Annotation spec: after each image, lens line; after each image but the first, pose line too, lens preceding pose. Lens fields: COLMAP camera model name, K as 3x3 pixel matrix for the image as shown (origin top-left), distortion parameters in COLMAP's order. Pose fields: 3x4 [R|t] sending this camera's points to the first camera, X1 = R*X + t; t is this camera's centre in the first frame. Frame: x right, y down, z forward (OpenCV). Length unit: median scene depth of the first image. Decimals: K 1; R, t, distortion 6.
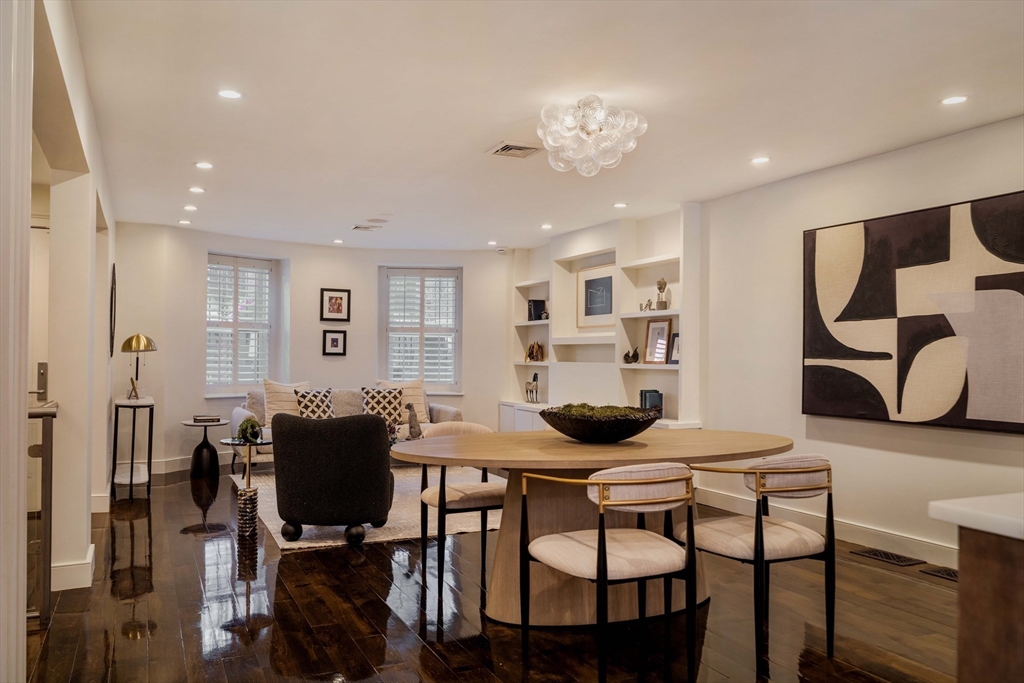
lens RADIAL K [[772.5, 0, 508.8], [0, 772.5, 417.2], [0, 0, 1]] dist [0.000824, 0.001416]
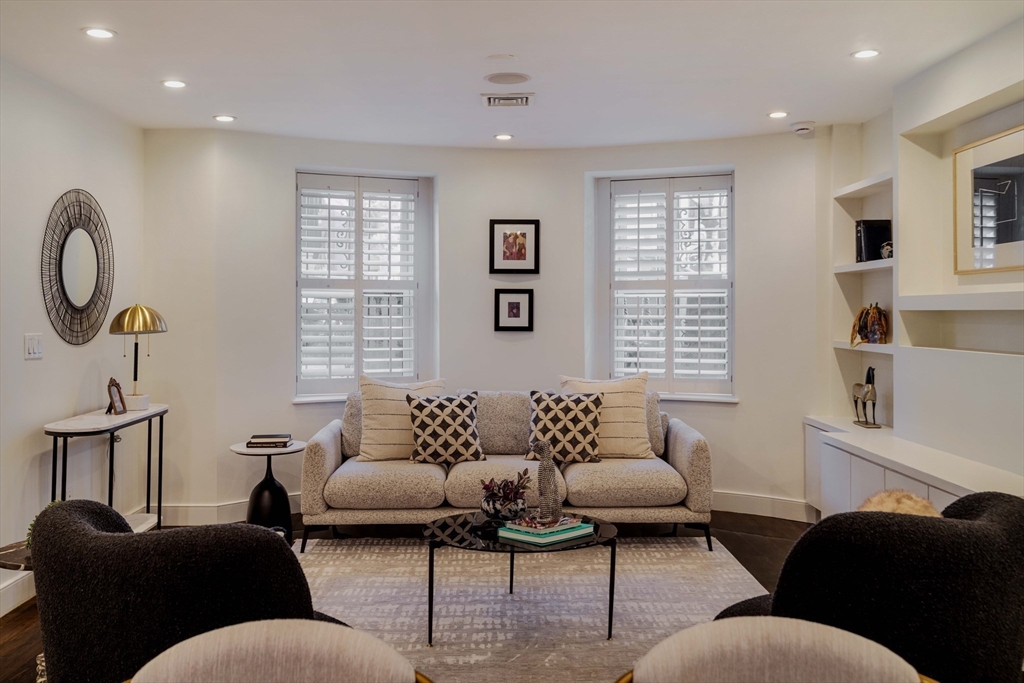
lens RADIAL K [[928.2, 0, 512.0], [0, 928.2, 341.5], [0, 0, 1]] dist [-0.007732, 0.007035]
pose [[0.910623, 0.002498, -0.413230, 0.074054], [-0.022349, 0.998816, -0.043213, -0.044398], [0.412632, 0.048586, 0.909601, 0.378810]]
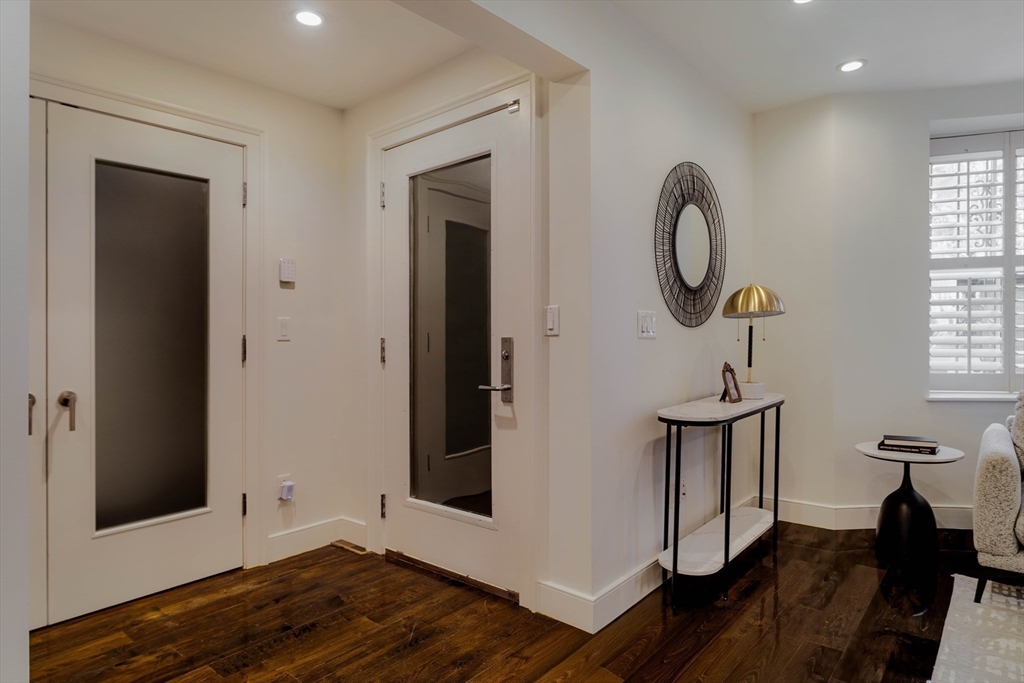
lens RADIAL K [[590.1, 0, 512.0], [0, 590.1, 341.5], [0, 0, 1]] dist [0.002649, 0.000563]
pose [[0.409102, -0.014204, -0.912378, -0.131238], [-0.049419, 0.998066, -0.037697, -0.034358], [0.911150, 0.060511, 0.407609, 0.550317]]
